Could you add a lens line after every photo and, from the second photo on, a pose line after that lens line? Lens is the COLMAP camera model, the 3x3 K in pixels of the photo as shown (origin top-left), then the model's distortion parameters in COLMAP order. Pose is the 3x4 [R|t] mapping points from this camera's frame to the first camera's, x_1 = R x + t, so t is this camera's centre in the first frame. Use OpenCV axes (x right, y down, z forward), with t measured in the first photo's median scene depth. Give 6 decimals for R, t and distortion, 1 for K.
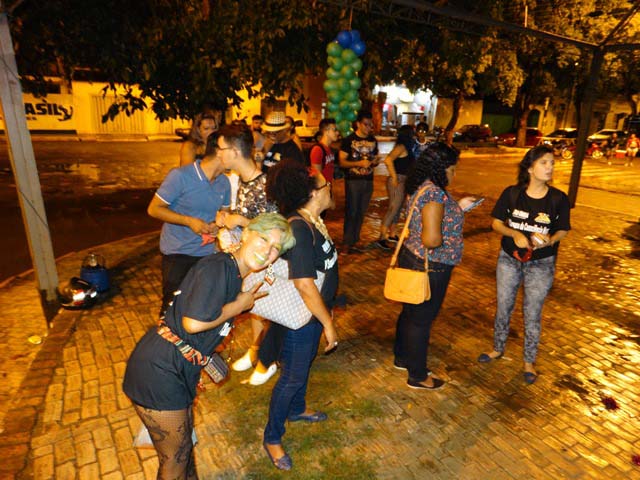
lens RADIAL K [[450.3, 0, 320.0], [0, 450.3, 240.0], [0, 0, 1]] dist [-0.004357, -0.006183]
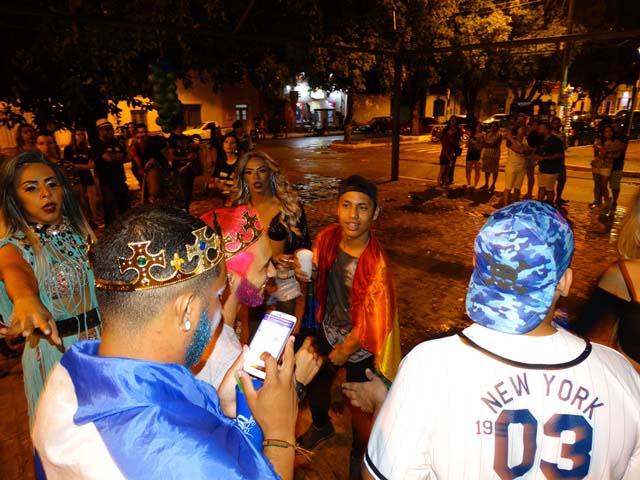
lens RADIAL K [[450.3, 0, 320.0], [0, 450.3, 240.0], [0, 0, 1]] dist [-0.004357, -0.006183]
pose [[0.988858, -0.089567, 0.118897, 0.069210], [0.089216, 0.995978, 0.008281, 0.024546], [-0.119161, 0.002418, 0.992872, -0.086014]]
